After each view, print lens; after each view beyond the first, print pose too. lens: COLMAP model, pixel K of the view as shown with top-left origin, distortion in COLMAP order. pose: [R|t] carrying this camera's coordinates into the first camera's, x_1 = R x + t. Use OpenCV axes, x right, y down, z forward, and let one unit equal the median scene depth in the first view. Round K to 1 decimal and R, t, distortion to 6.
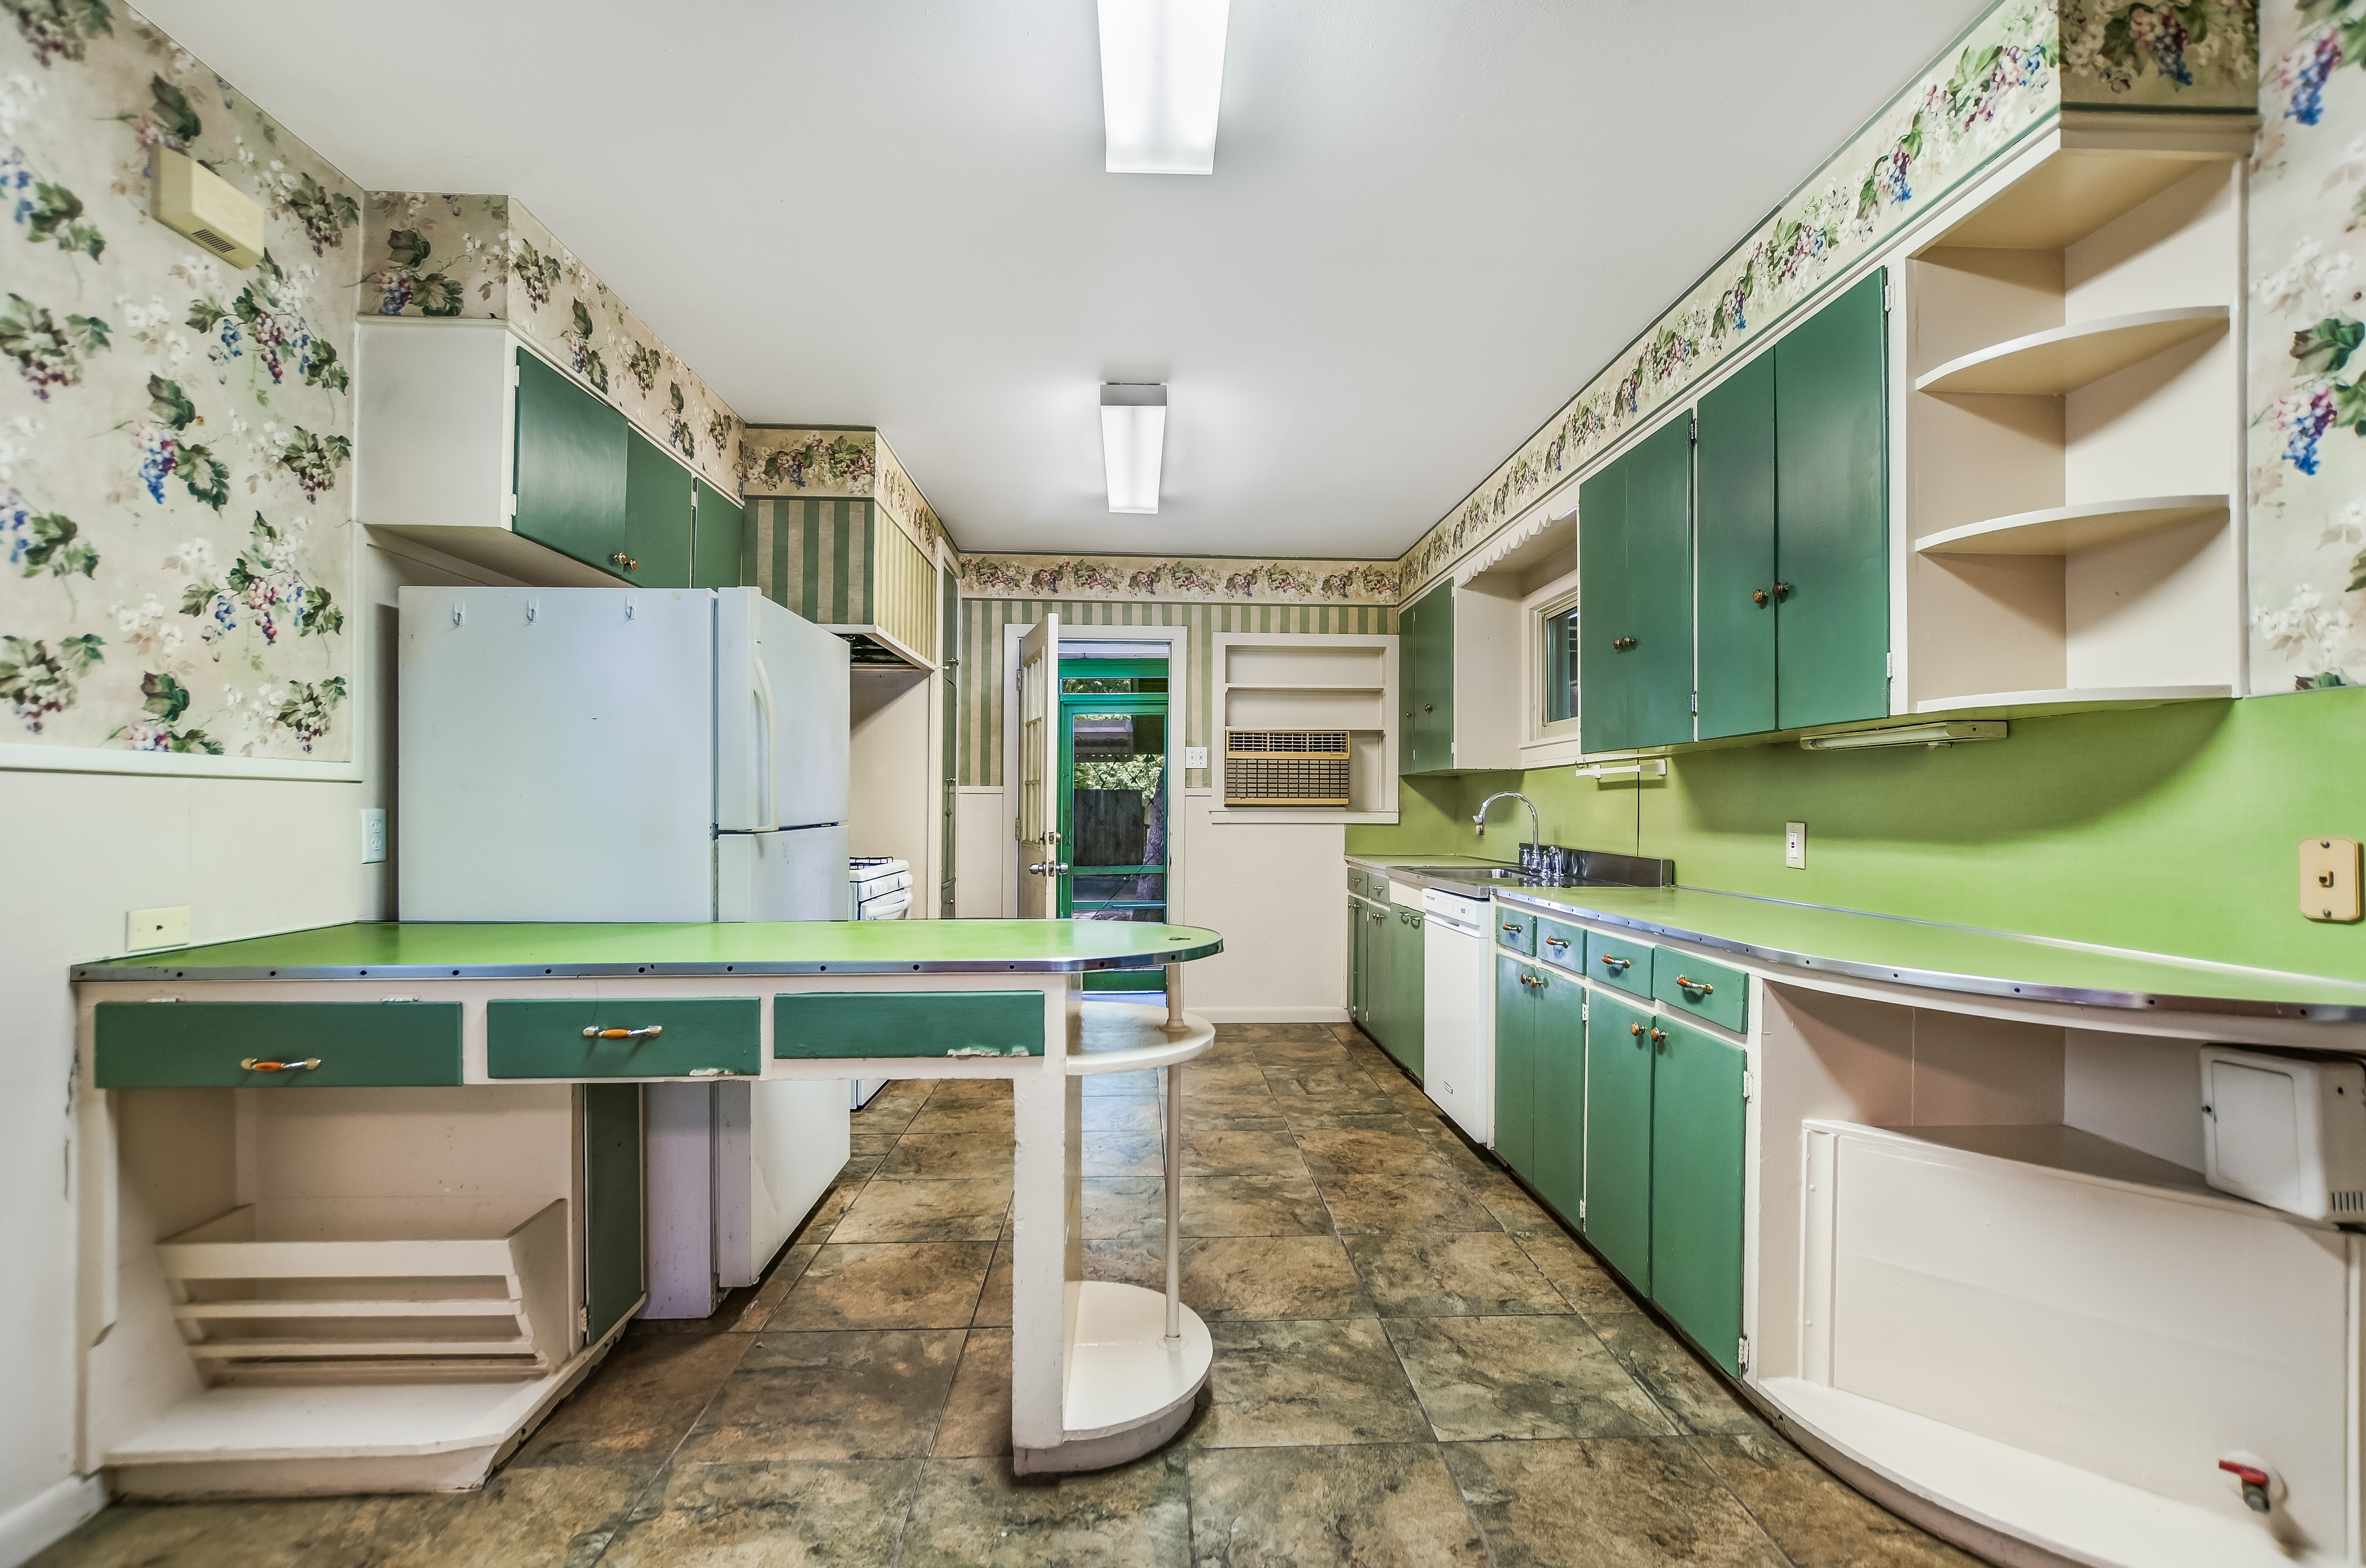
lens RADIAL K [[1023.8, 0, 1180.9], [0, 1023.8, 792.4], [0, 0, 1]] dist [-0.019034, 0.000231]
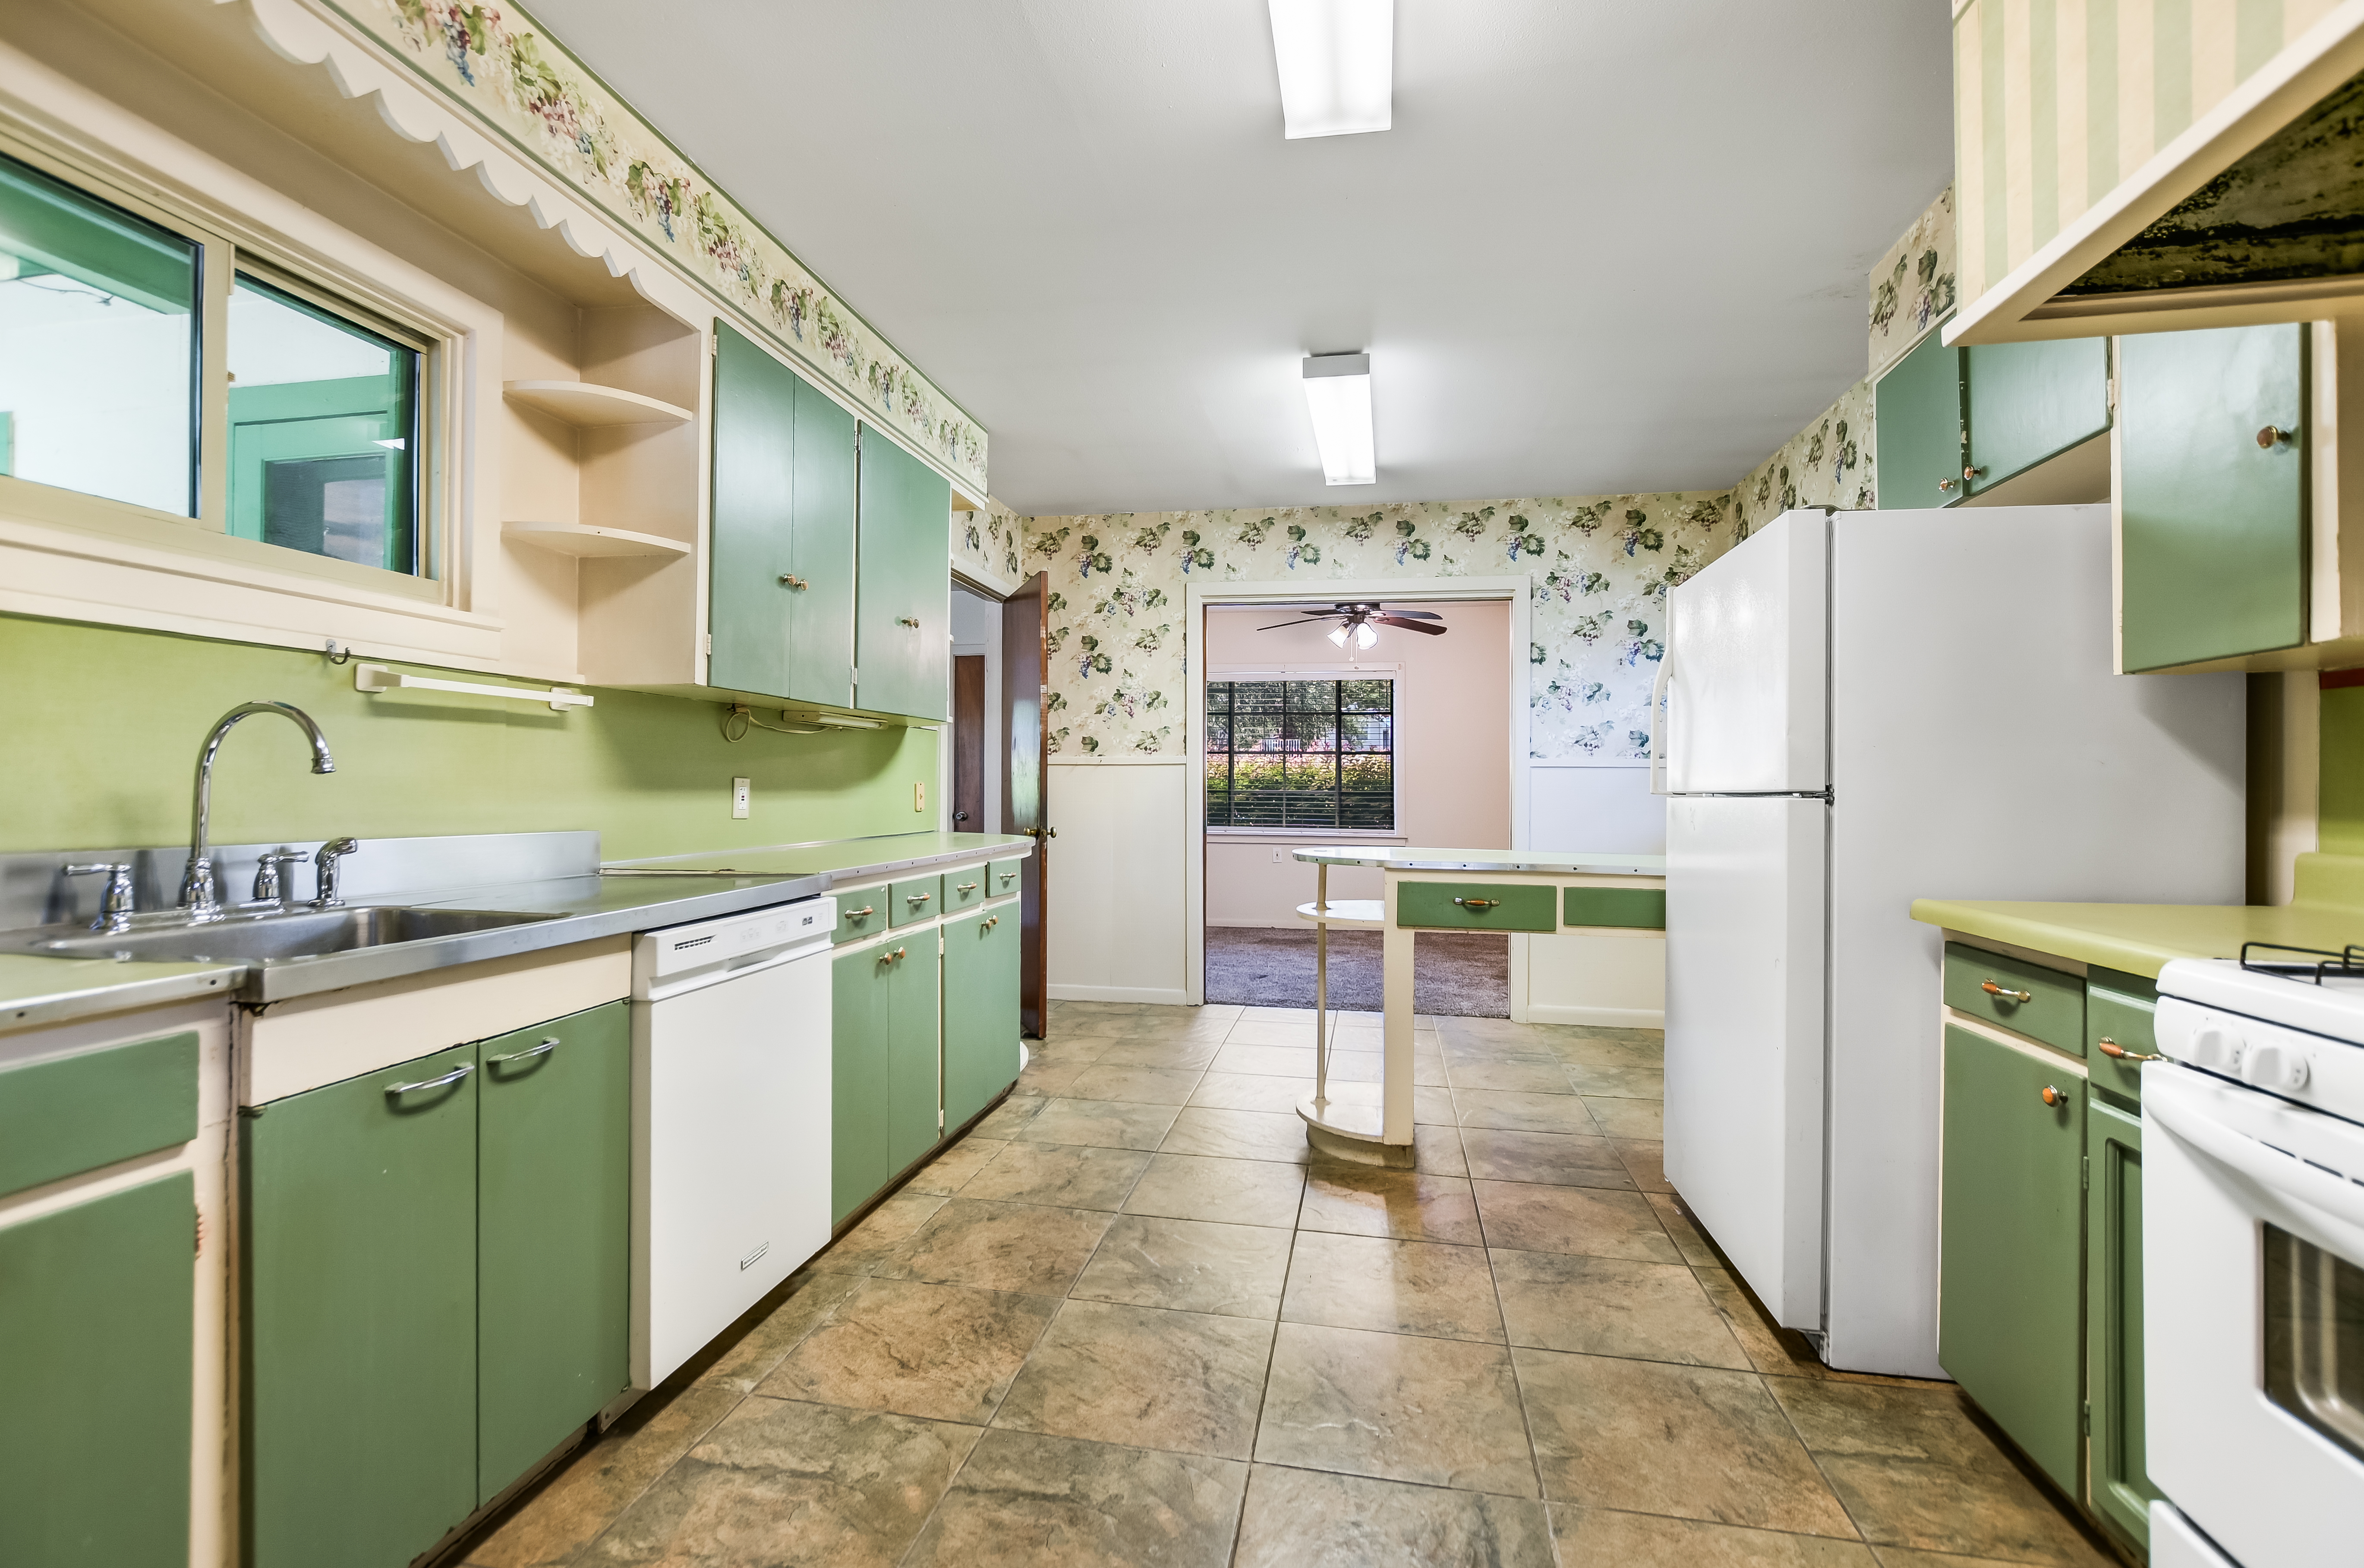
lens RADIAL K [[1022.9, 0, 1187.4], [0, 1022.9, 777.7], [0, 0, 1]] dist [-0.019034, 0.000231]
pose [[-0.974199, -0.007500, 0.225565, -0.122211], [-0.012869, 0.999668, -0.022340, 0.046485], [-0.225322, -0.024667, -0.973972, 1.947243]]
